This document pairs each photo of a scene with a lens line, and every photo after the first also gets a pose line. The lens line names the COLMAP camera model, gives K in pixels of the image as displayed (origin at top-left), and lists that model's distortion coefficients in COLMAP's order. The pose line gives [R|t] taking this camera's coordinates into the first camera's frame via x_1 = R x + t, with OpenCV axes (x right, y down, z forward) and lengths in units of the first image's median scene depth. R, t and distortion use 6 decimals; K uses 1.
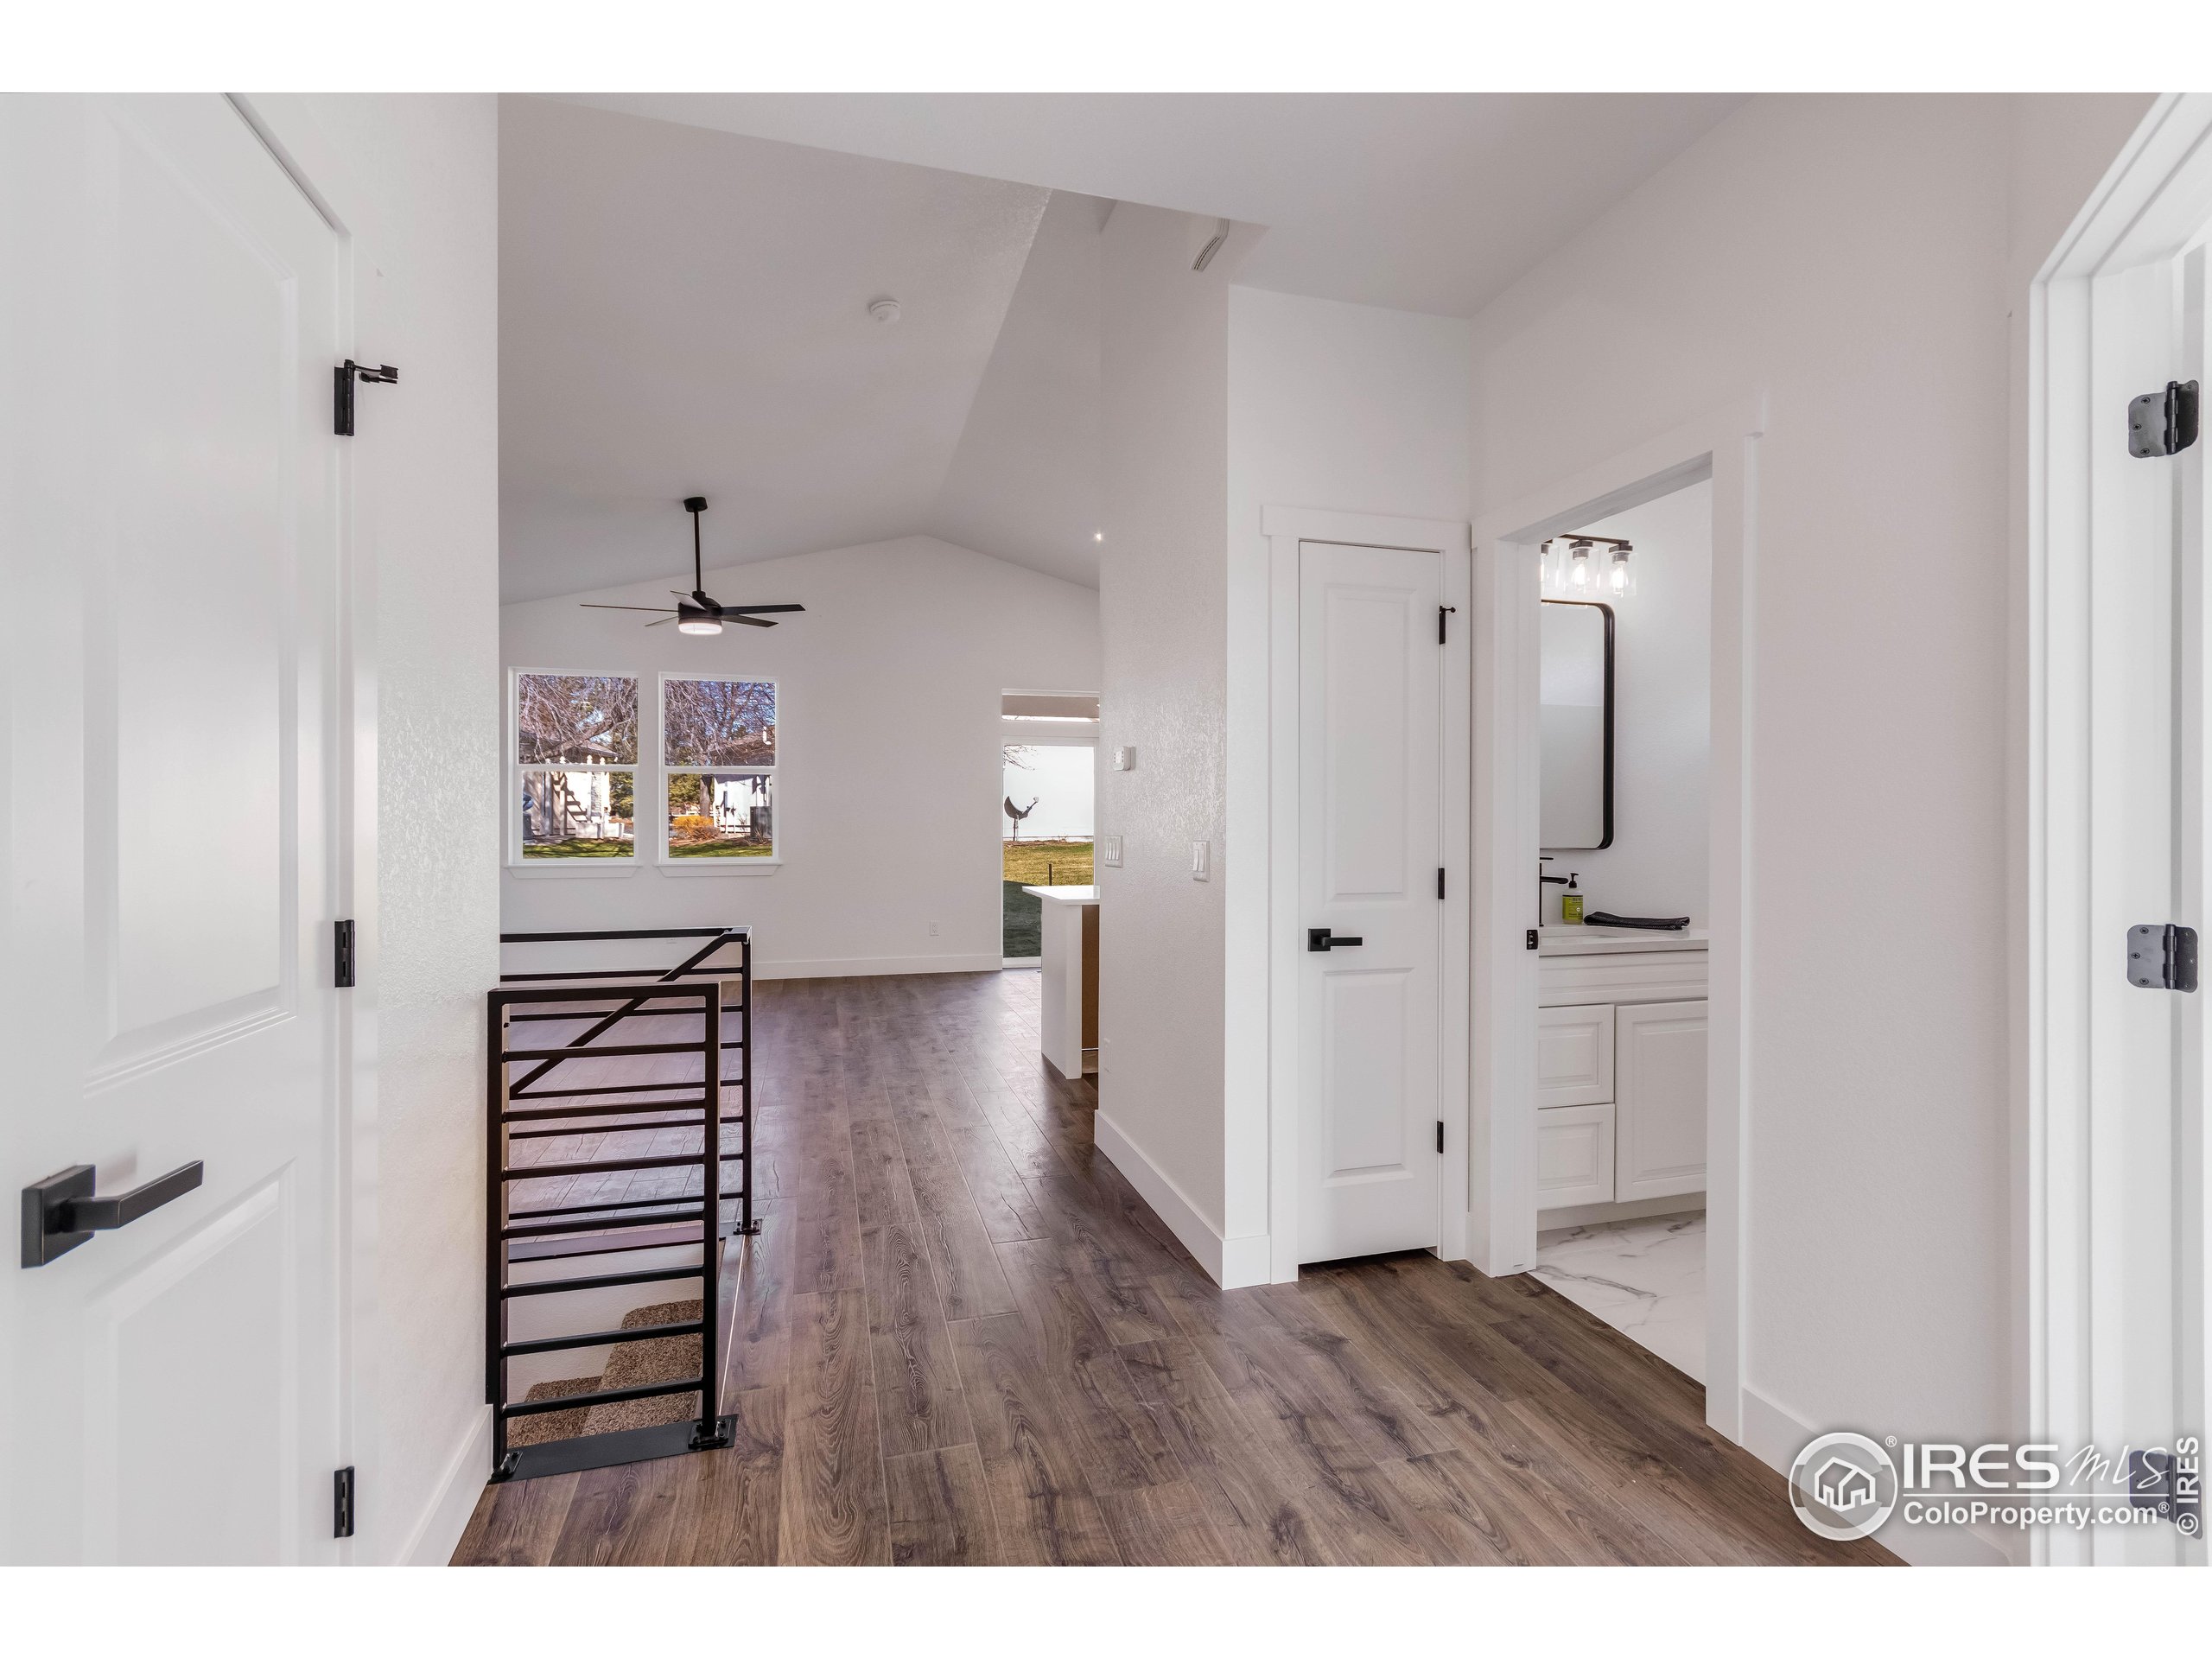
lens RADIAL K [[1036.7, 0, 1109.2], [0, 1036.7, 828.9], [0, 0, 1]] dist [0.002218, 0.000077]
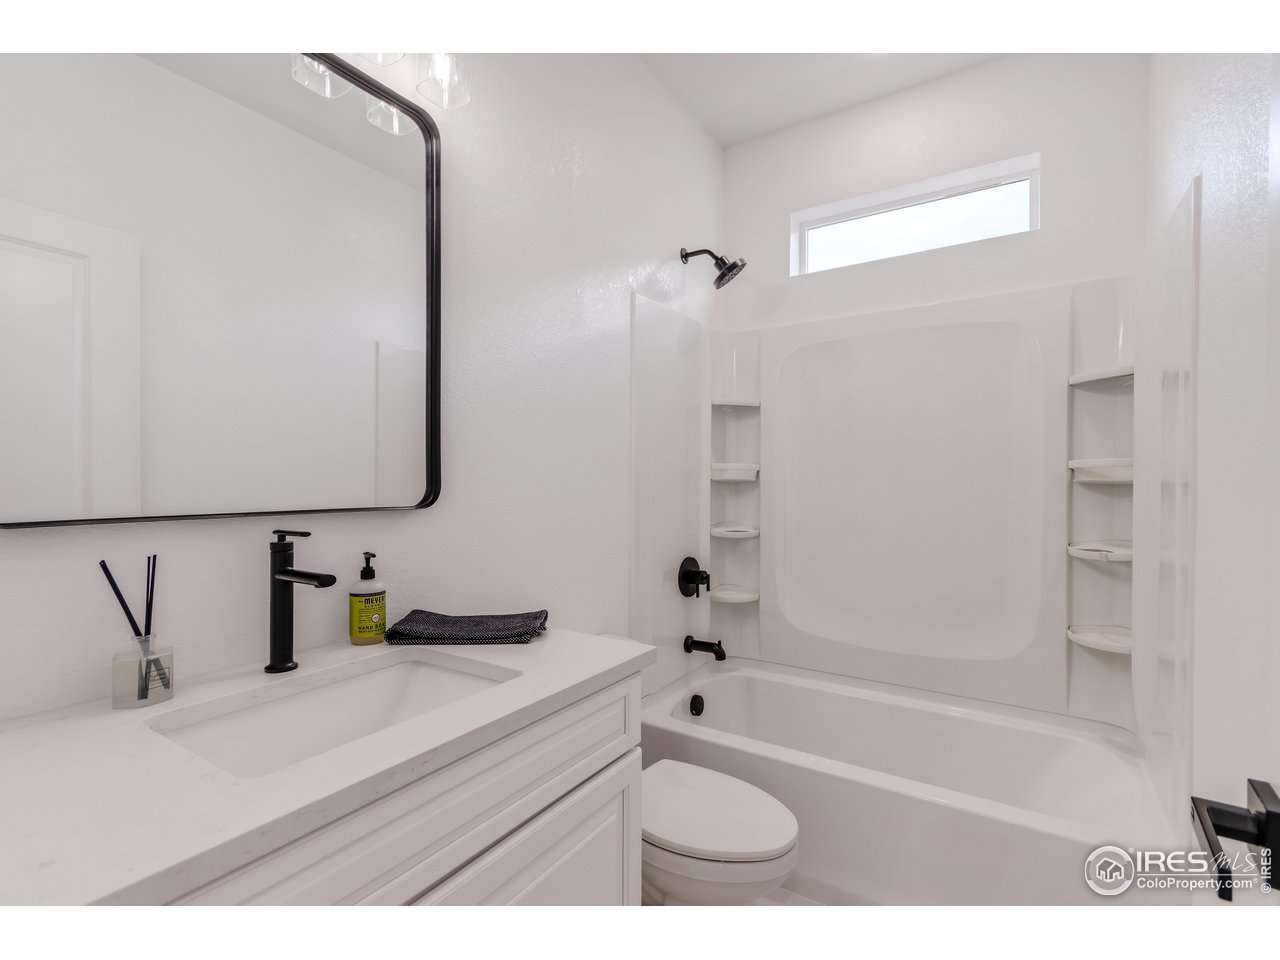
lens RADIAL K [[599.9, 0, 644.4], [0, 599.9, 479.7], [0, 0, 1]] dist [0.002218, 0.000077]
pose [[0.758468, -0.002301, 0.651706, 0.347013], [0.004793, 0.999986, -0.002048, 0.002949], [-0.651692, 0.004677, 0.758469, 0.648065]]
